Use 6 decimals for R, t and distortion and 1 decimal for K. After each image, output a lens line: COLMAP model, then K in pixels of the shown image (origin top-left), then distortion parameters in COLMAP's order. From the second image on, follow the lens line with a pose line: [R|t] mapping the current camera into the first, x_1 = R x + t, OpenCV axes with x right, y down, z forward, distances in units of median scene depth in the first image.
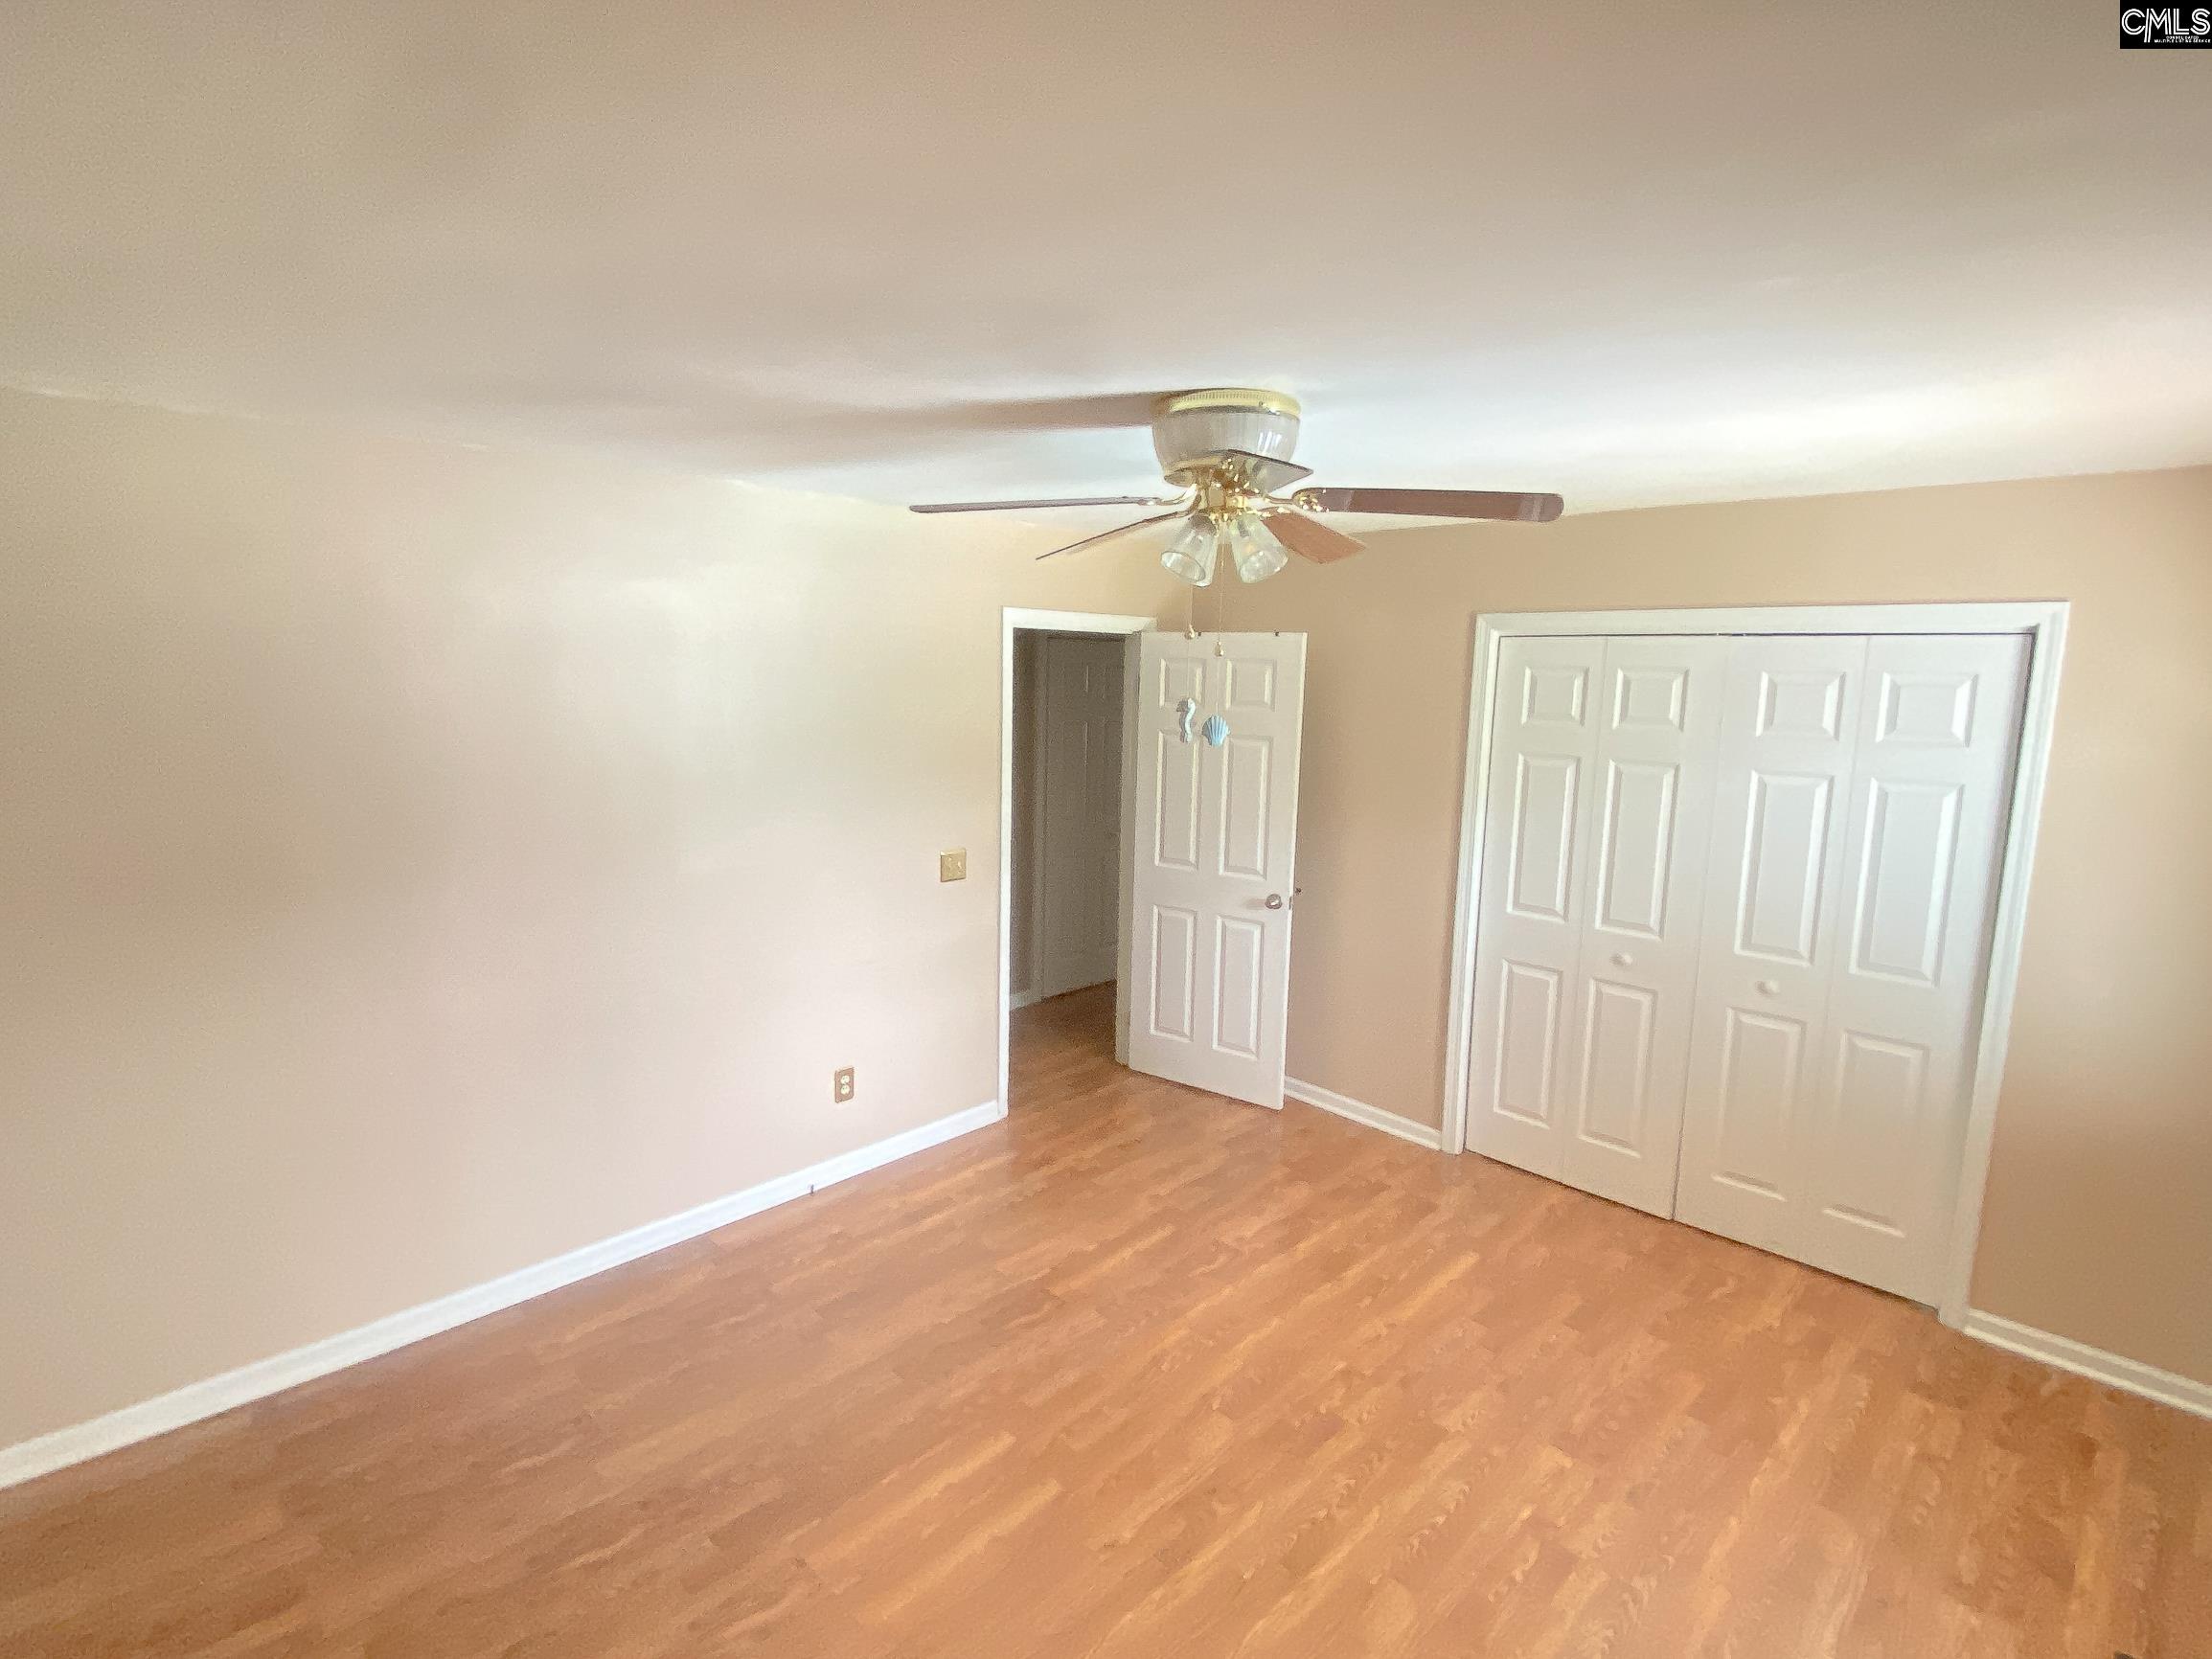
lens RADIAL K [[1070.1, 0, 1106.0], [0, 1070.1, 829.5], [0, 0, 1]] dist [0.000847, 0.000122]
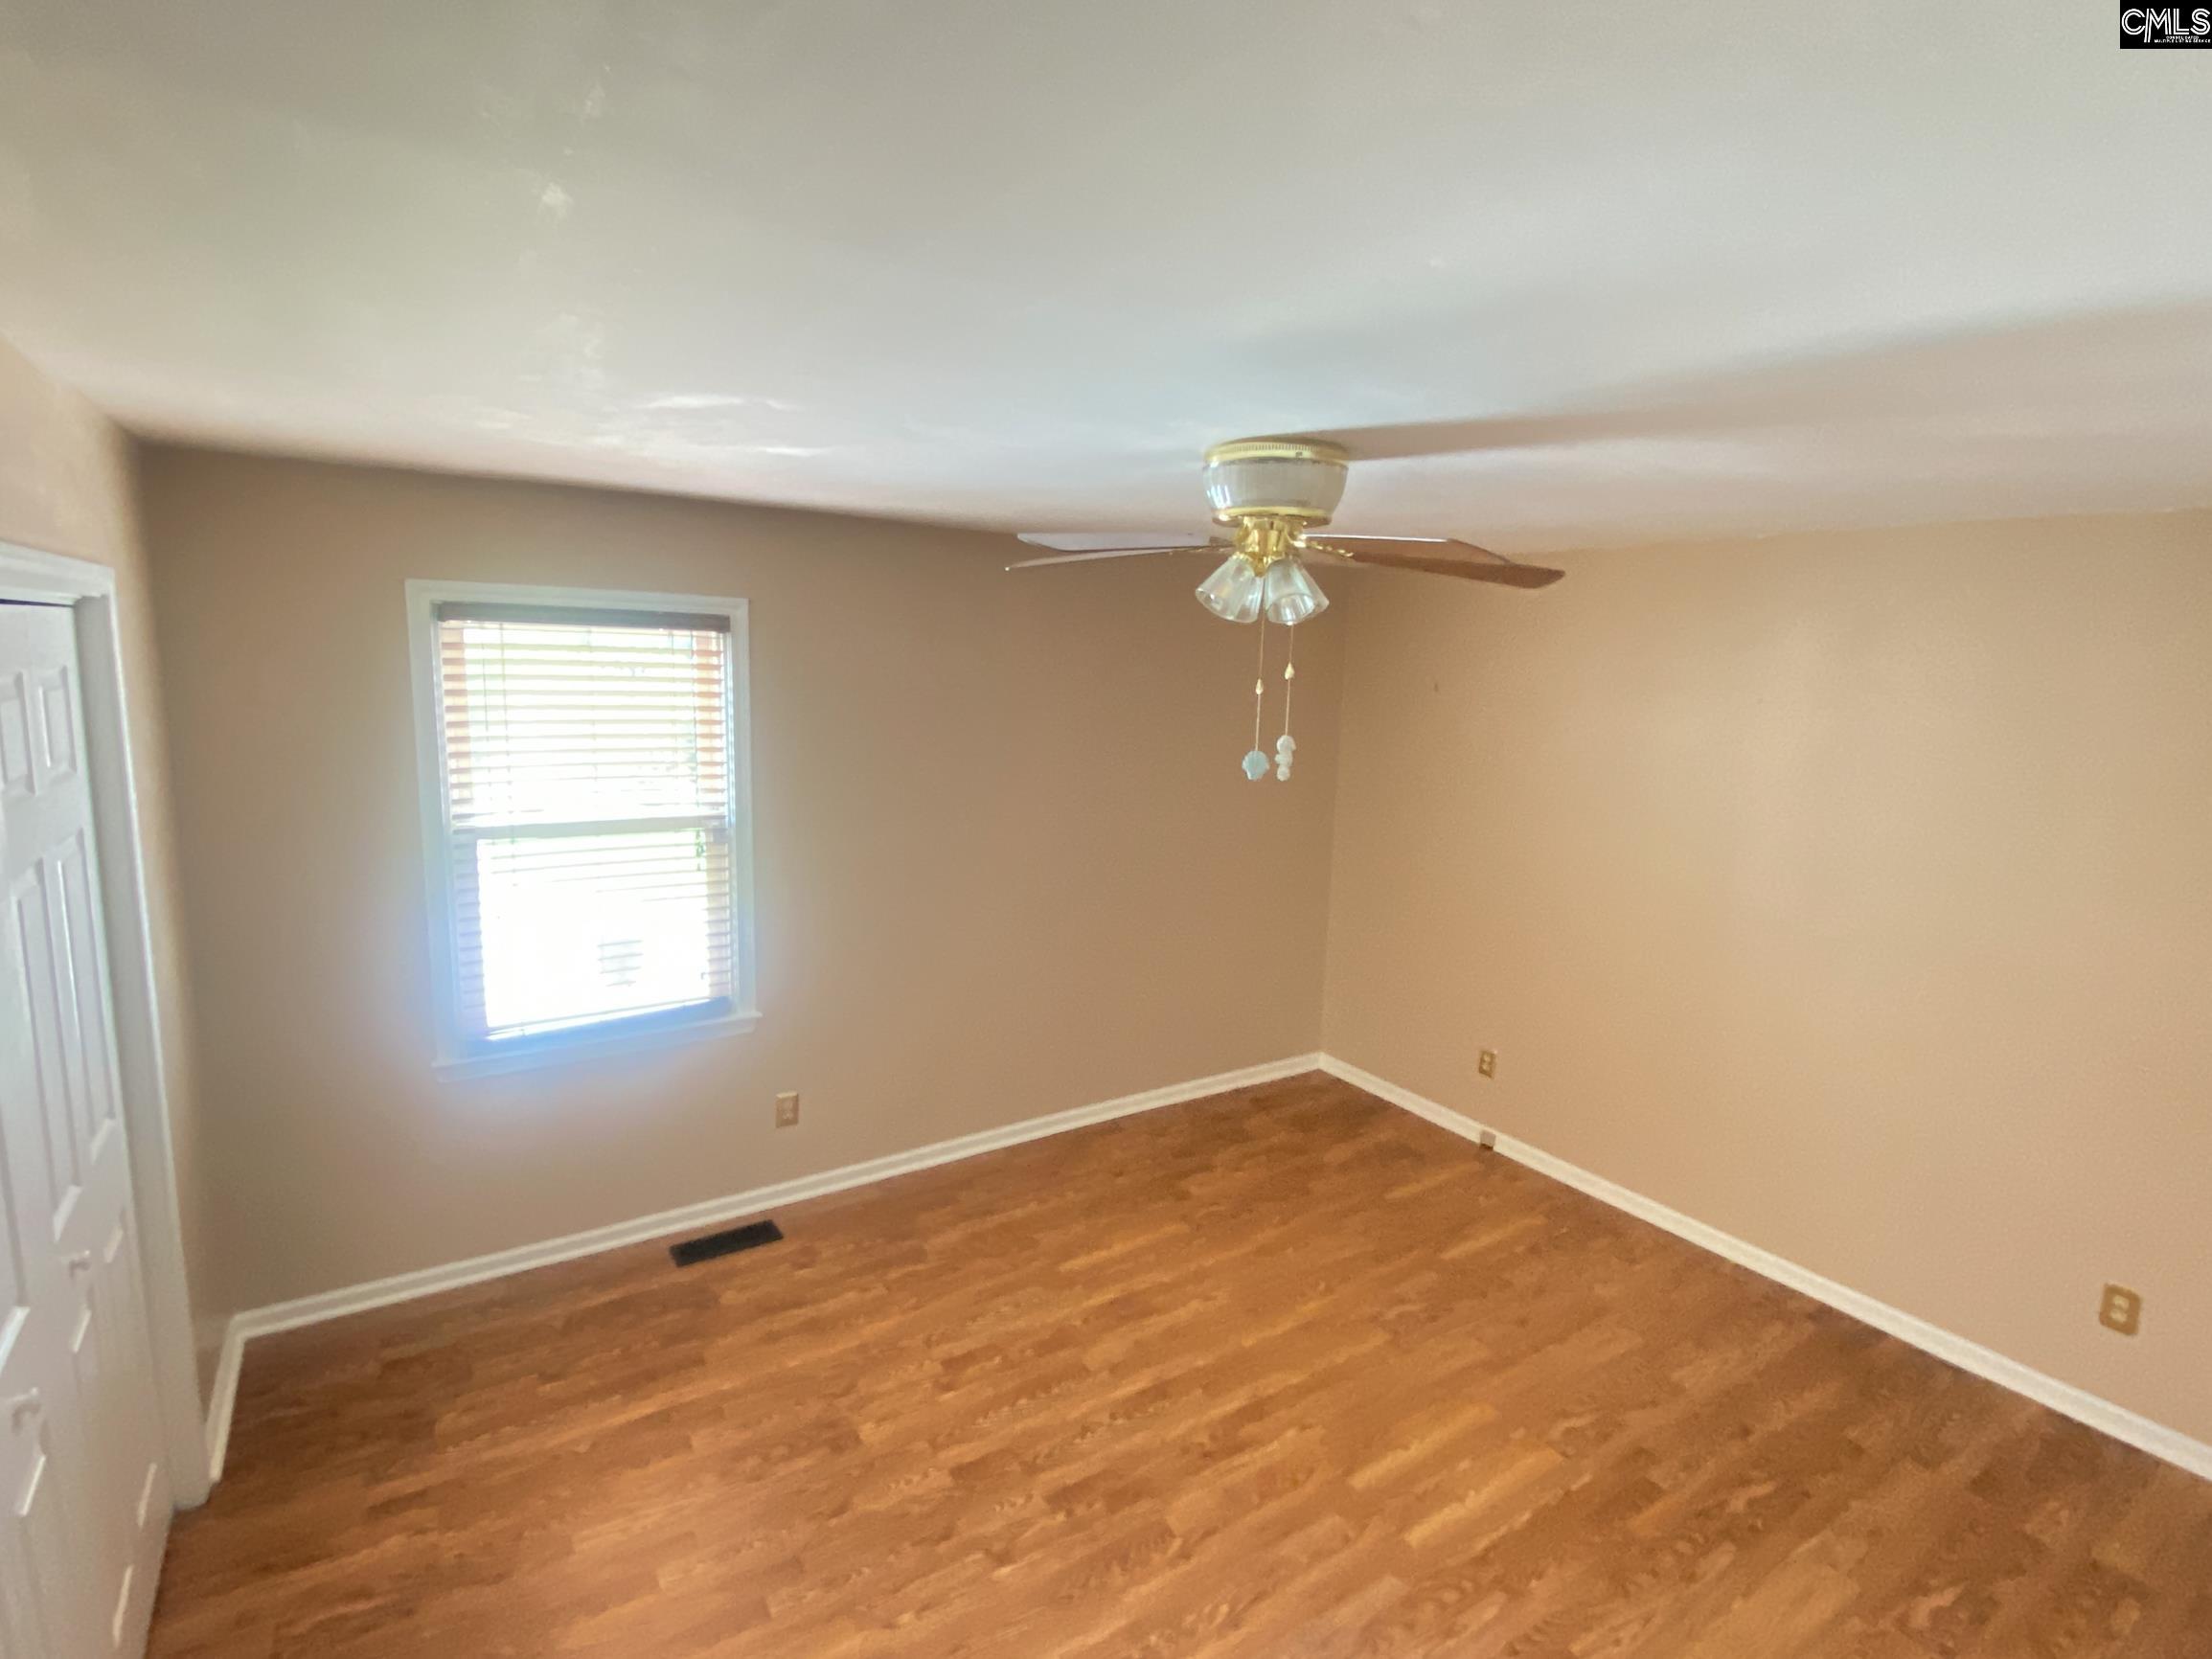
lens RADIAL K [[1070.1, 0, 1106.0], [0, 1070.1, 829.5], [0, 0, 1]] dist [0.000847, 0.000122]
pose [[-0.977504, -0.081933, 0.194352, 0.039046], [-0.017791, 0.950211, 0.311100, -0.309383], [-0.210165, 0.300643, -0.930293, 1.763383]]
